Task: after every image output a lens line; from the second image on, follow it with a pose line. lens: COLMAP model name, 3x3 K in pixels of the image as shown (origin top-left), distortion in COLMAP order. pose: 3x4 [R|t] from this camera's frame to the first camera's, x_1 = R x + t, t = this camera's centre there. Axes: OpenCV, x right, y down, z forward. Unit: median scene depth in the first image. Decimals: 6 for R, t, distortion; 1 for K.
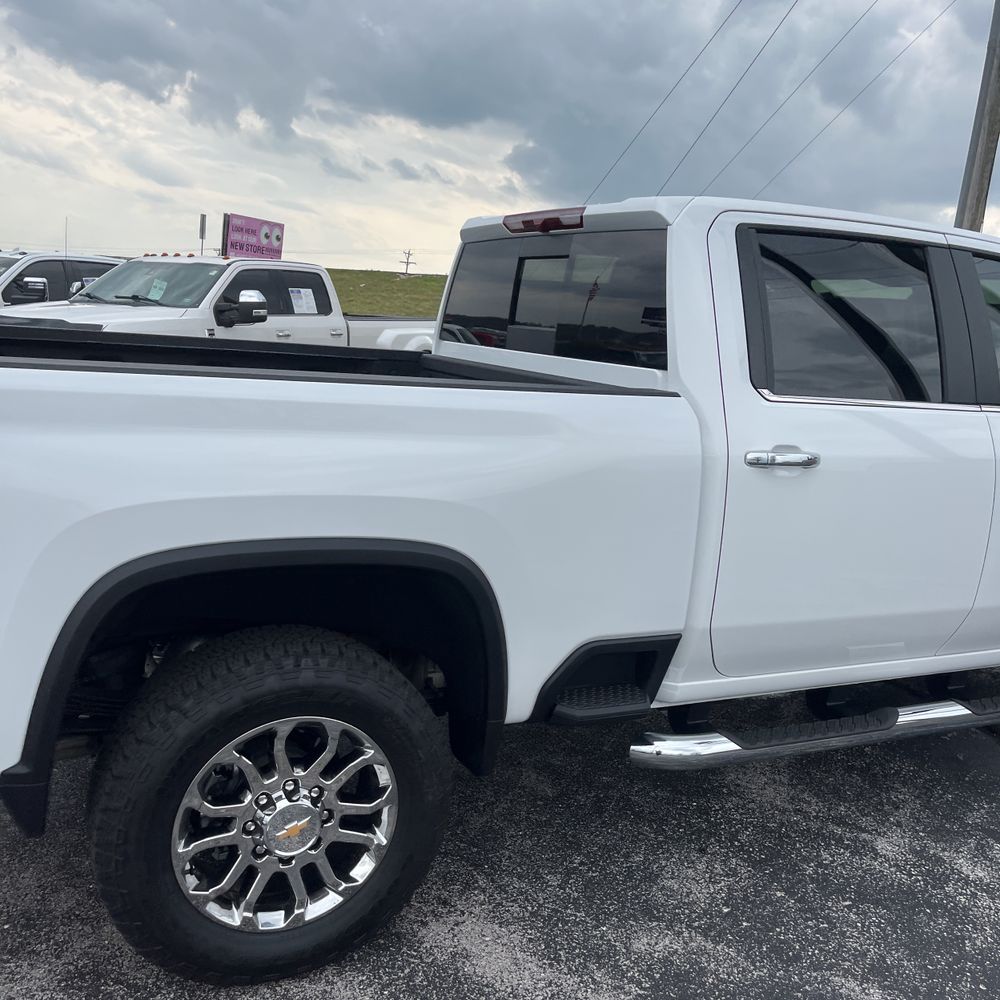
lens RADIAL K [[1017.6, 0, 493.6], [0, 1017.6, 504.2], [0, 0, 1]] dist [0.027297, 0.000000]
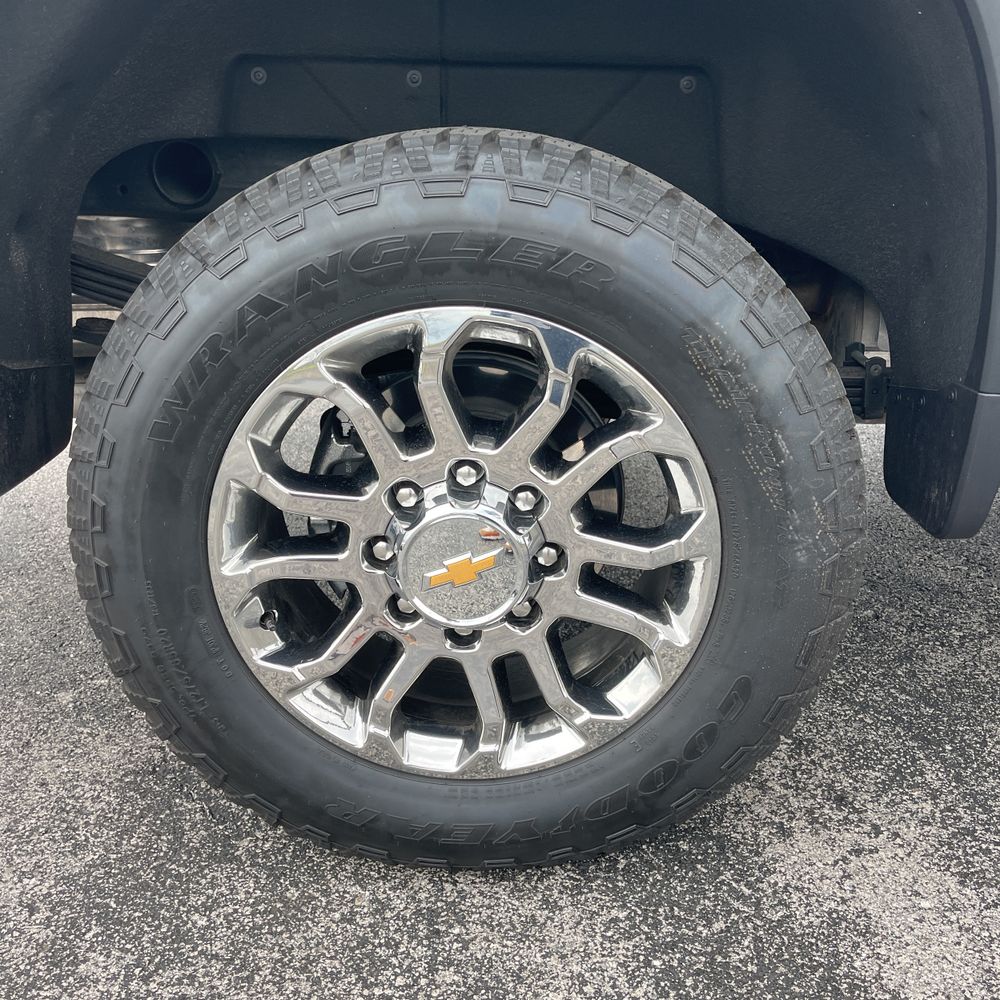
lens RADIAL K [[1017.6, 0, 501.1], [0, 1017.6, 504.5], [0, 0, 1]] dist [0.027297, 0.000000]
pose [[0.885811, 0.106868, -0.451573, 0.014563], [-0.038584, 0.986713, 0.157828, 0.211617], [0.462440, -0.122382, 0.878164, 0.599975]]
